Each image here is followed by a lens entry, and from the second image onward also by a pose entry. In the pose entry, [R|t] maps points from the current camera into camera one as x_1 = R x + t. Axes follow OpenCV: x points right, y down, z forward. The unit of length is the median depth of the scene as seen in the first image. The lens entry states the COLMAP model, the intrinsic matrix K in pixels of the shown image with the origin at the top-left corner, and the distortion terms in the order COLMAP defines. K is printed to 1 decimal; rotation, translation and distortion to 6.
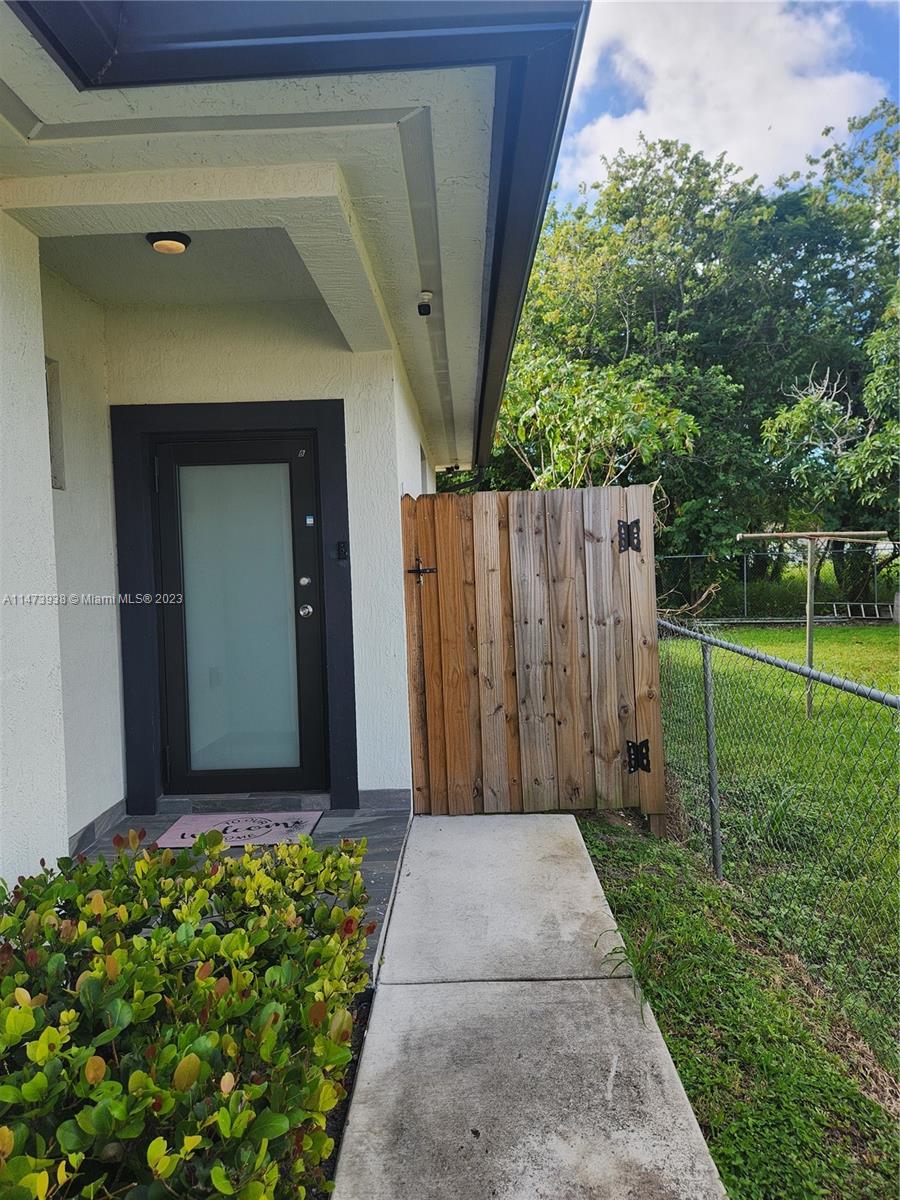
lens RADIAL K [[813.2, 0, 445.9], [0, 813.2, 585.0], [0, 0, 1]] dist [0.111685, -0.097232]
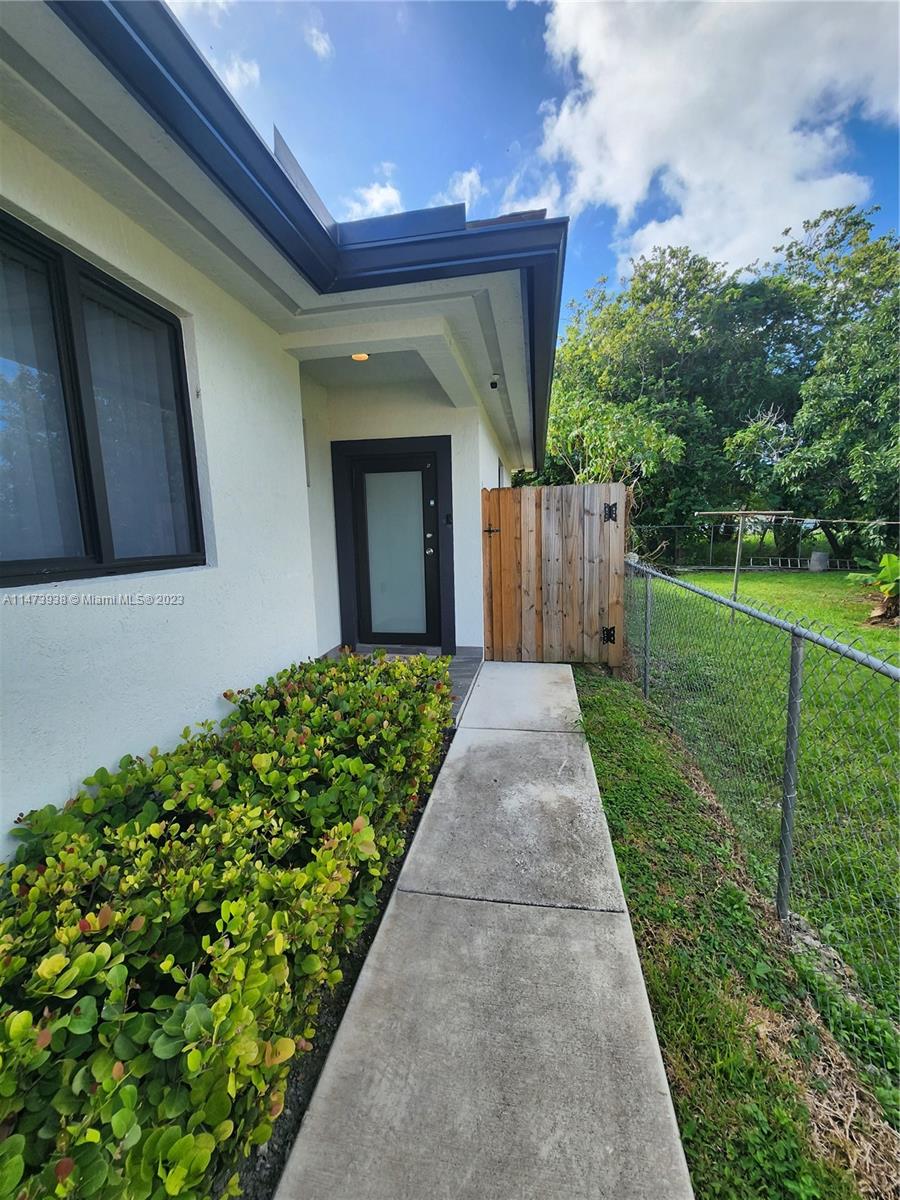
lens RADIAL K [[492.1, 0, 447.2], [0, 492.1, 603.9], [0, 0, 1]] dist [0.001087, -0.003232]
pose [[0.988617, 0.034557, -0.146429, 0.038449], [-0.016053, 0.991937, 0.125713, 0.008089], [0.149593, -0.121931, 0.981201, -0.118349]]
